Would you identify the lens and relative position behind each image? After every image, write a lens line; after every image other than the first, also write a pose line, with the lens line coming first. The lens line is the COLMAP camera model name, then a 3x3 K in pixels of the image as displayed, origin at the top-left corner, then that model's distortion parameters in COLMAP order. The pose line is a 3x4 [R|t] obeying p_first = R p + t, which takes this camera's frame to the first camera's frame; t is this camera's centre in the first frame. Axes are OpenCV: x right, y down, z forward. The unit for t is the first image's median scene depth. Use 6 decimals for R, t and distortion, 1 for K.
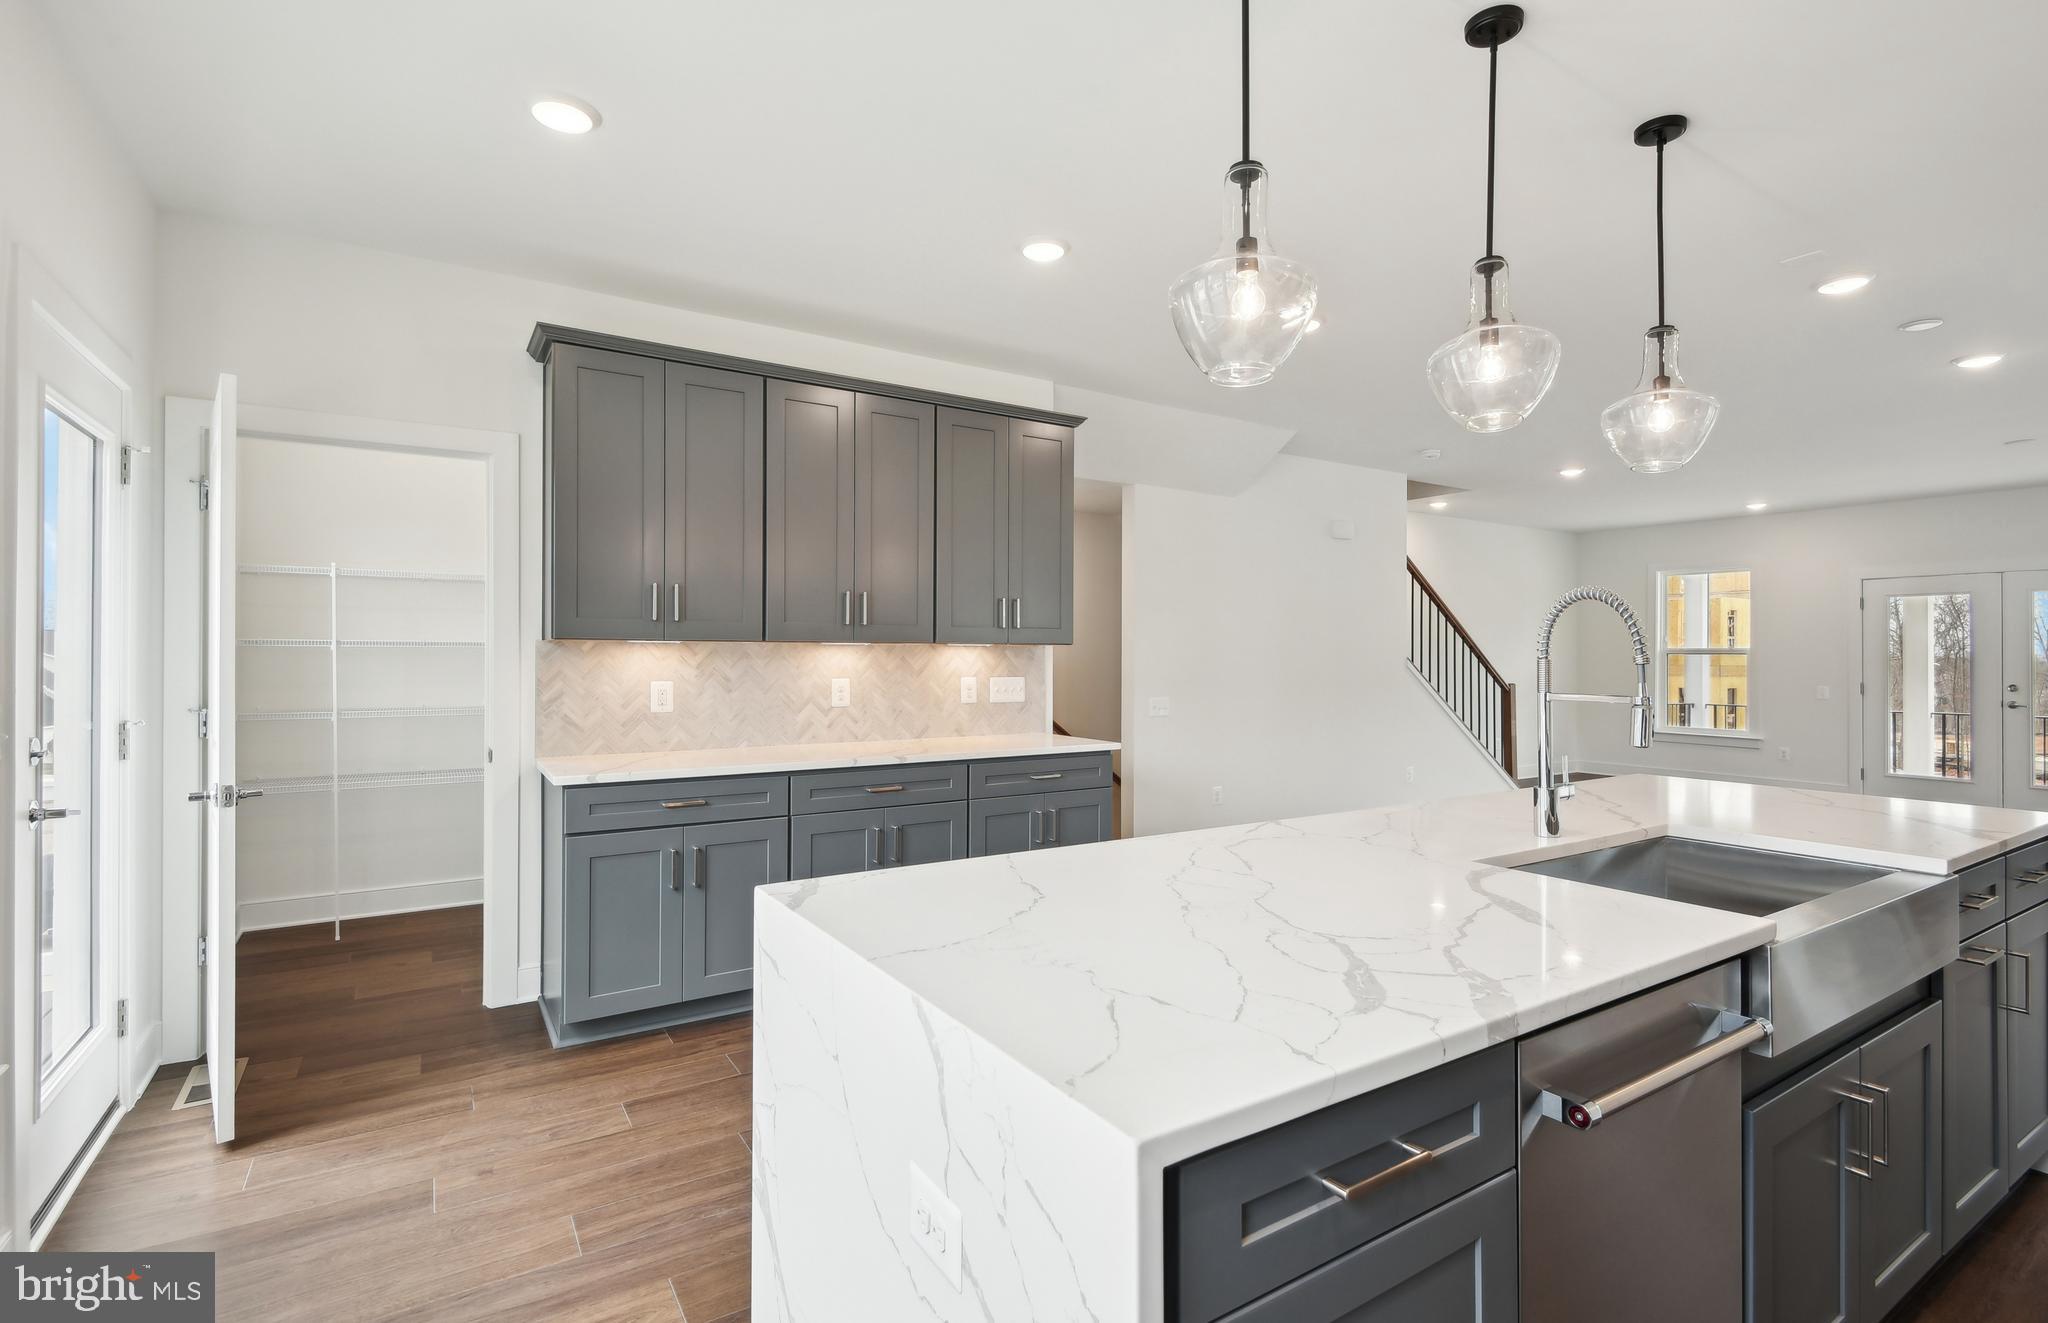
lens RADIAL K [[932.8, 0, 1016.2], [0, 932.8, 632.0], [0, 0, 1]] dist [-0.000324, -0.000431]
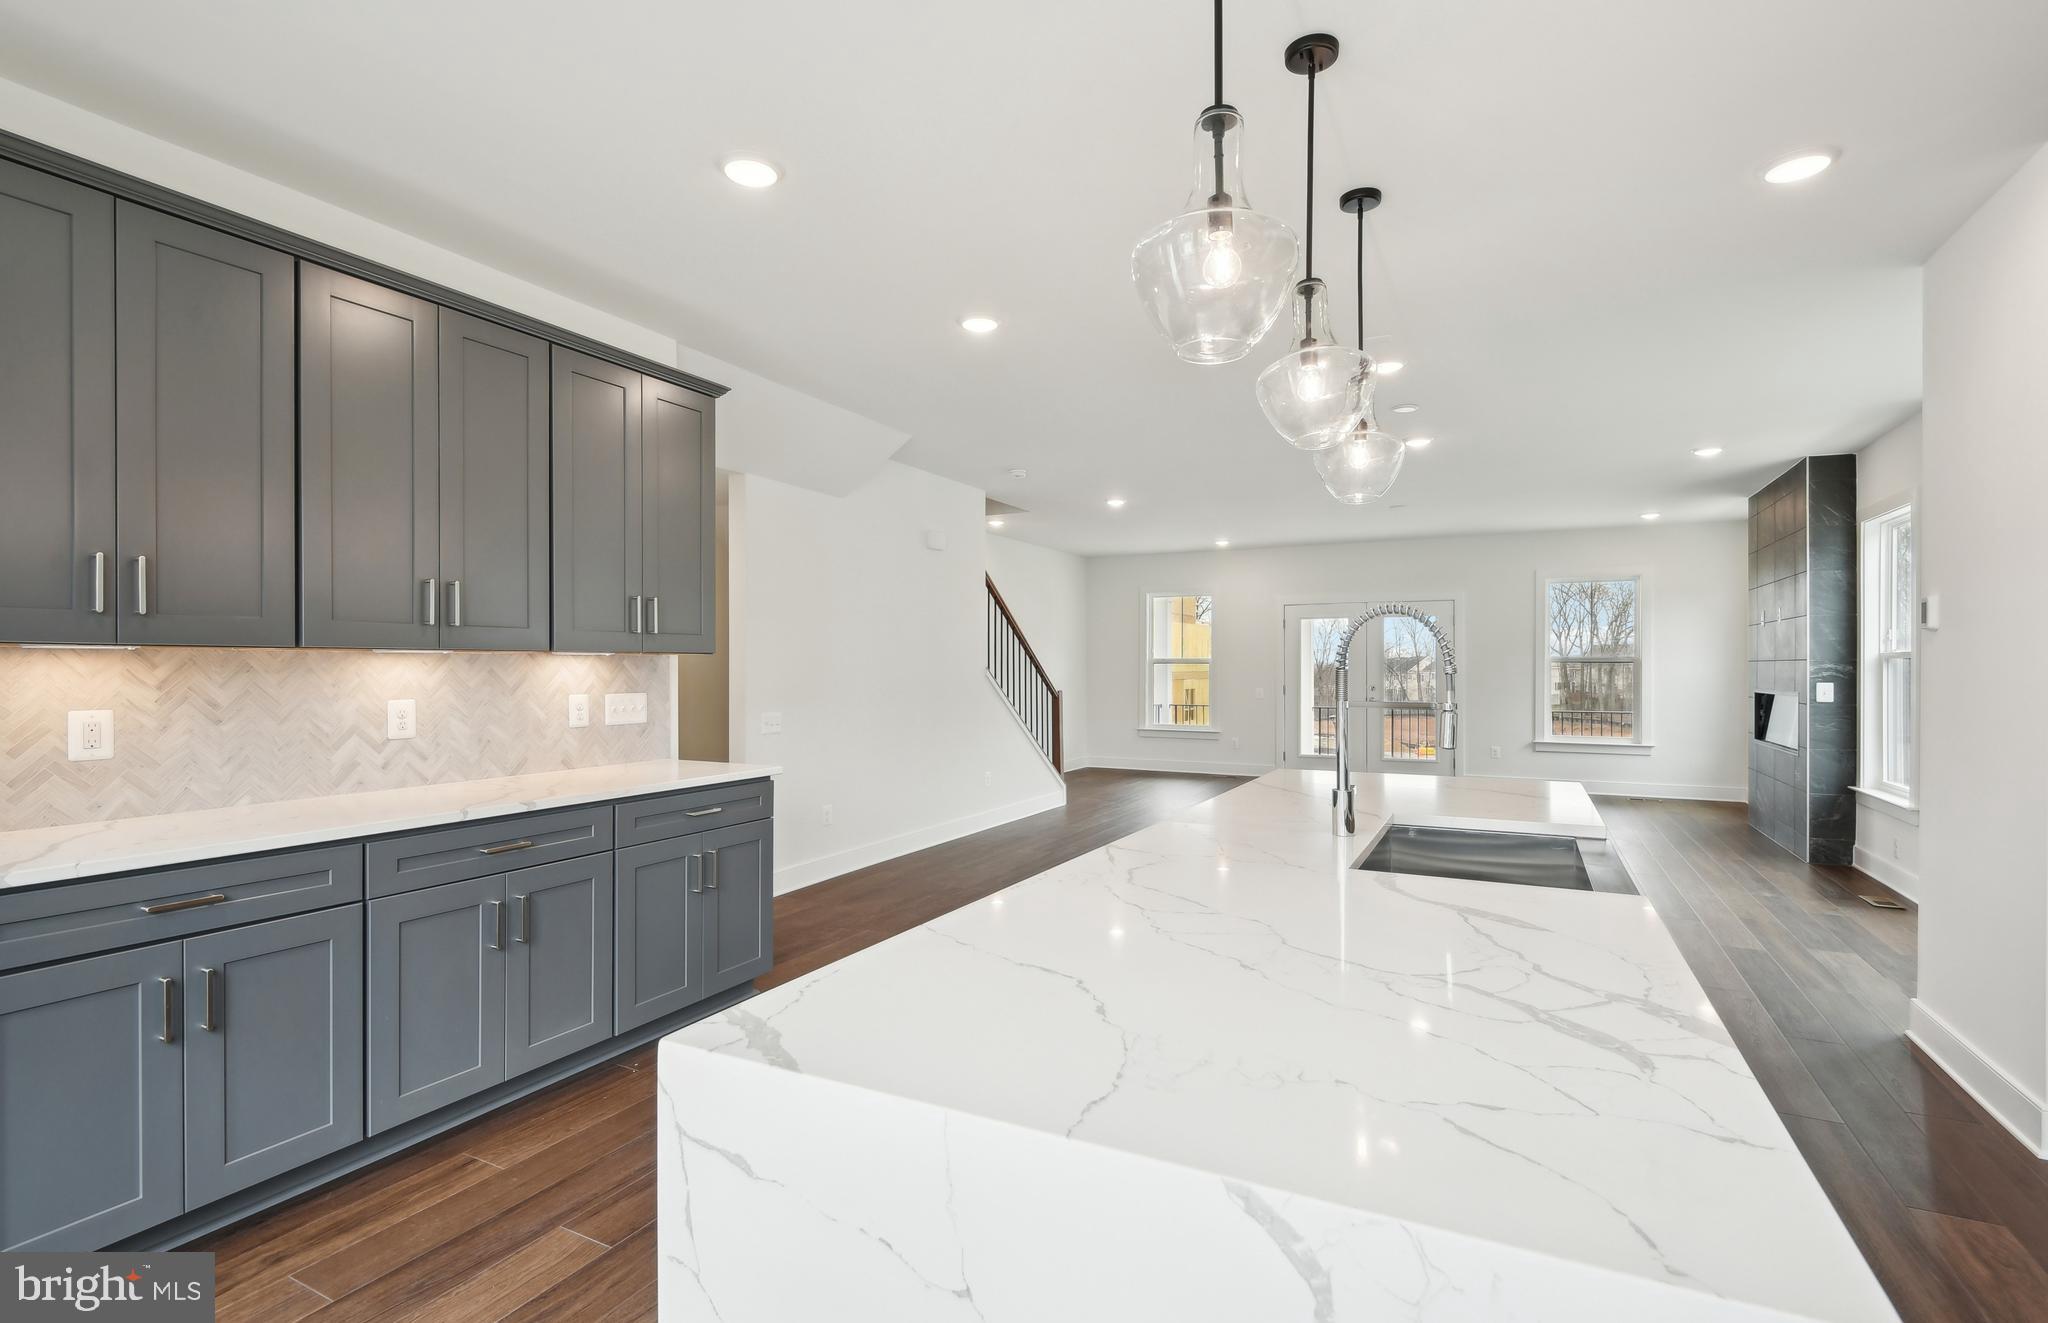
lens RADIAL K [[946.1, 0, 1014.1], [0, 946.1, 656.7], [0, 0, 1]] dist [0.001077, -0.000448]
pose [[0.865022, 0.002148, 0.501729, -0.147997], [-0.010202, 0.999859, 0.013308, 0.001777], [-0.501630, -0.016630, 0.864922, 0.126848]]
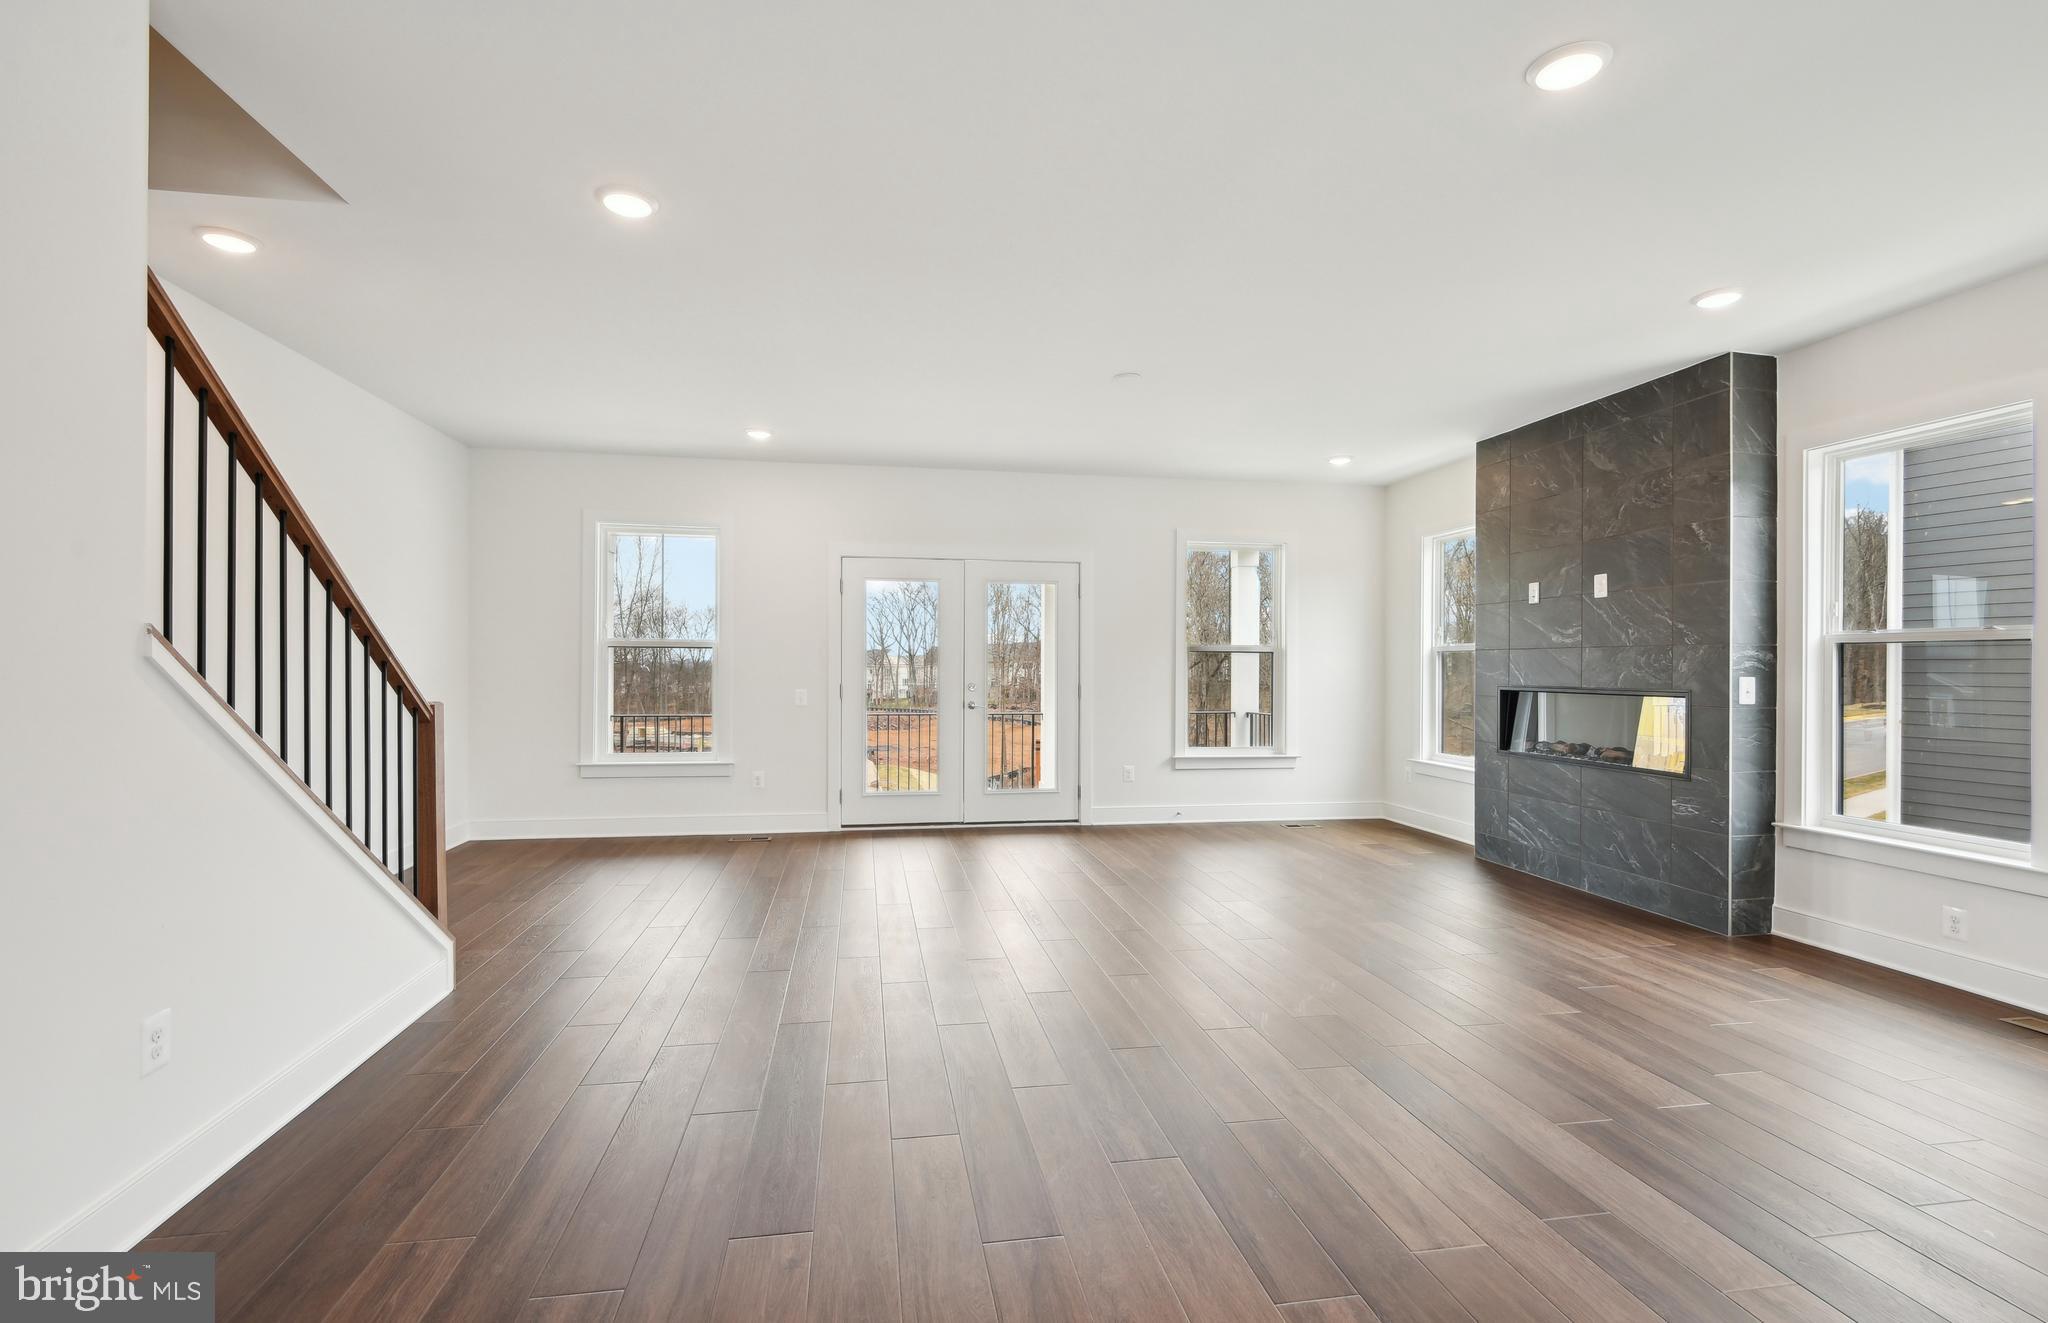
lens RADIAL K [[932.5, 0, 1015.9], [0, 932.5, 665.1], [0, 0, 1]] dist [-0.002919, -0.000501]
pose [[0.384692, -0.000565, 0.923045, 0.470190], [-0.028068, 0.999530, 0.012309, 0.048491], [-0.922618, -0.030643, 0.384495, 1.166321]]
